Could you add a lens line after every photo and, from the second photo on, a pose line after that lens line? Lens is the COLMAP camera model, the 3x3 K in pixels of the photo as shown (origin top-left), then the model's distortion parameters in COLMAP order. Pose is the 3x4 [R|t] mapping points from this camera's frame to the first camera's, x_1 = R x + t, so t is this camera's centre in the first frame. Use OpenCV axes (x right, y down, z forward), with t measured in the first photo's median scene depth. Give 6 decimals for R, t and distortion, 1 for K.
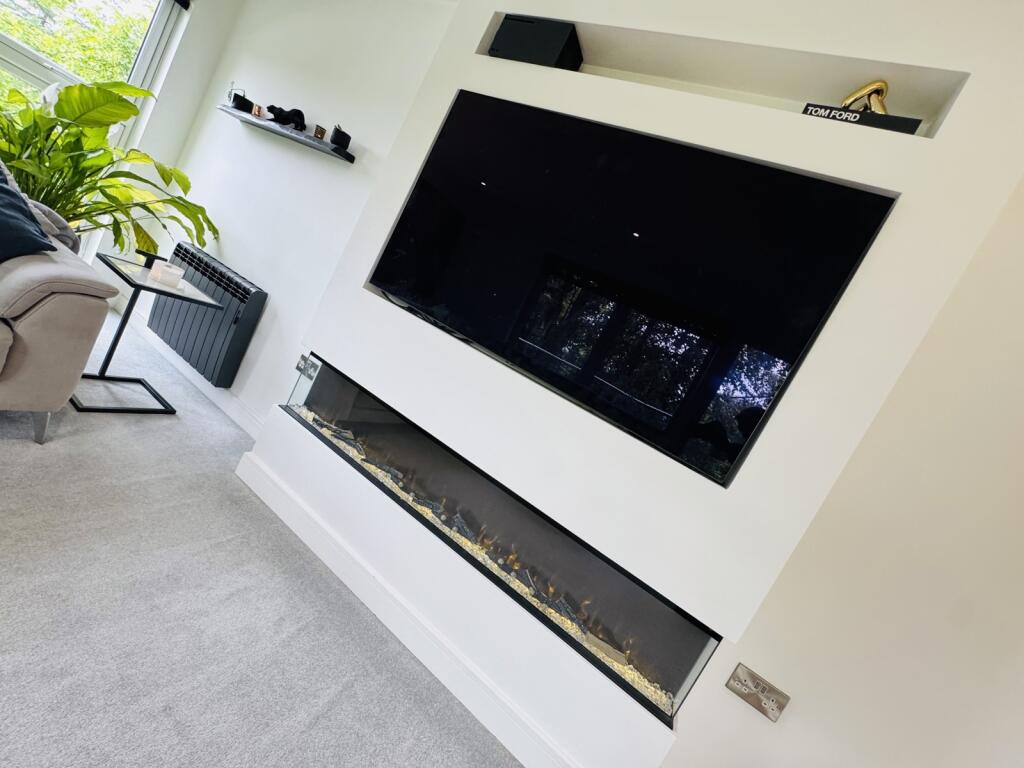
lens RADIAL K [[410.3, 0, 509.1], [0, 410.3, 383.6], [0, 0, 1]] dist [0.000977, 0.000073]
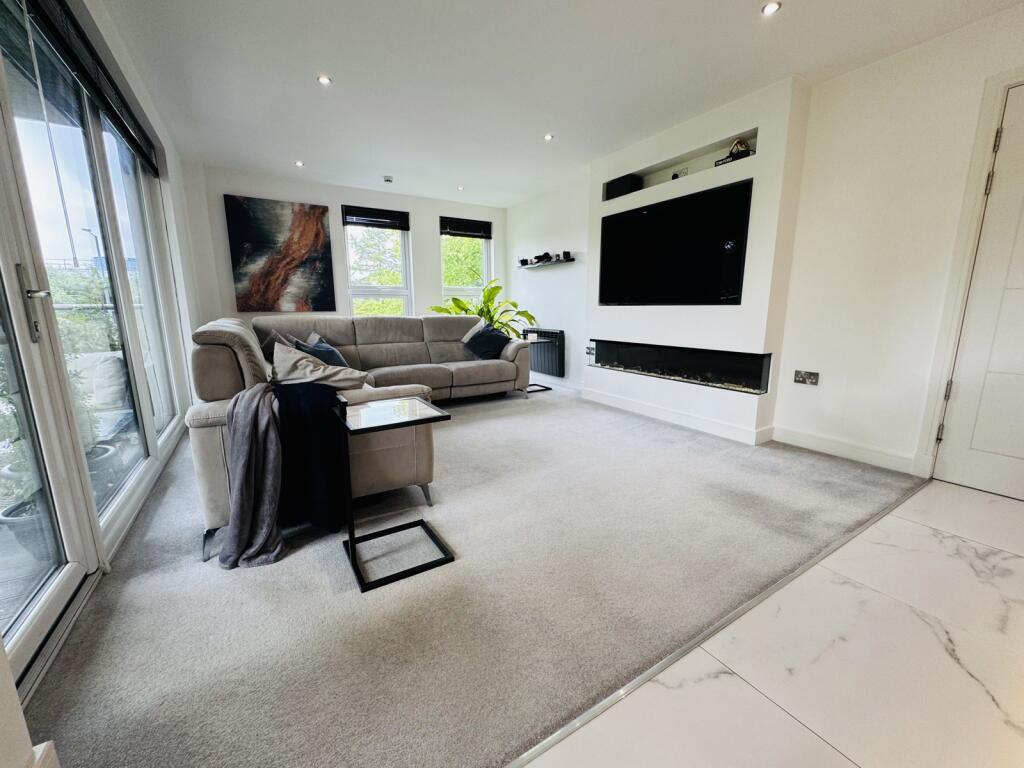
lens RADIAL K [[410.3, 0, 510.3], [0, 410.3, 384.0], [0, 0, 1]] dist [0.000977, 0.000073]
pose [[0.741505, -0.368148, -0.560925, 0.387744], [0.334099, 0.927599, -0.167148, 0.362832], [0.581849, -0.063463, 0.810817, -1.118483]]
